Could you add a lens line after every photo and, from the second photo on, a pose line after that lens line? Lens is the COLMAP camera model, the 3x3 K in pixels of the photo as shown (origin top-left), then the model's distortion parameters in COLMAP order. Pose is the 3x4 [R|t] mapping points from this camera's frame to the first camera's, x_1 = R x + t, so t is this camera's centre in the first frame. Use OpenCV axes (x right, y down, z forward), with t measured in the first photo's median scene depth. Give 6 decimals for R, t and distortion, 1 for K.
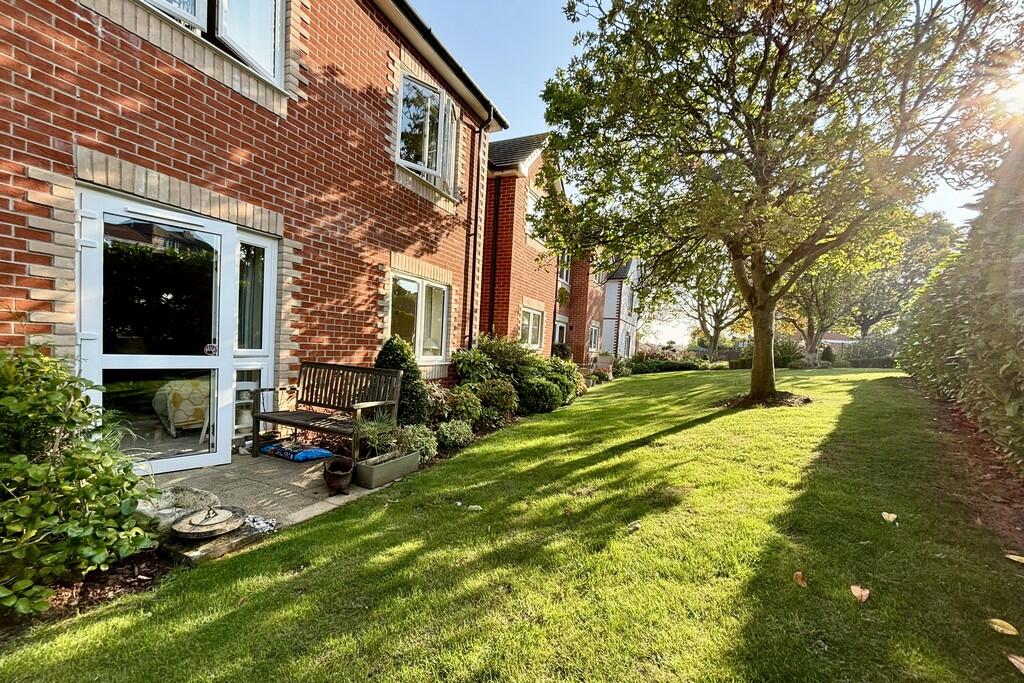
lens RADIAL K [[415.5, 0, 512.8], [0, 415.5, 343.2], [0, 0, 1]] dist [-0.000664, -0.000039]
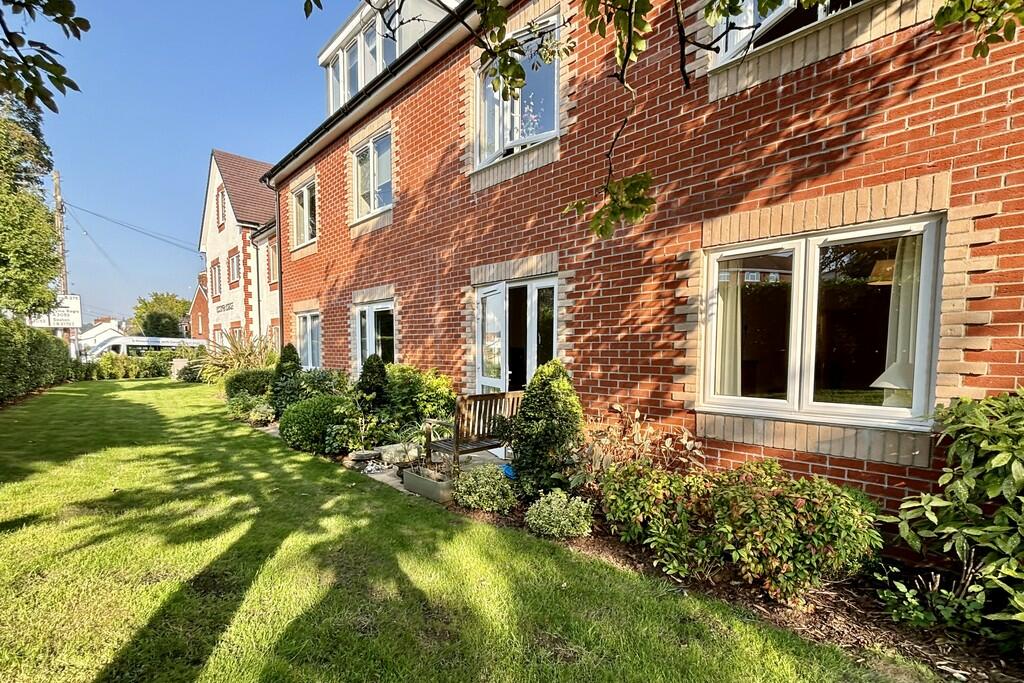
lens RADIAL K [[471.7, 0, 512.7], [0, 471.7, 348.3], [0, 0, 1]] dist [0.000086, 0.000008]
pose [[-0.377519, -0.016522, -0.925855, 0.499188], [0.016081, 0.999573, -0.024394, -0.025671], [0.925862, -0.024098, -0.377092, 1.099676]]
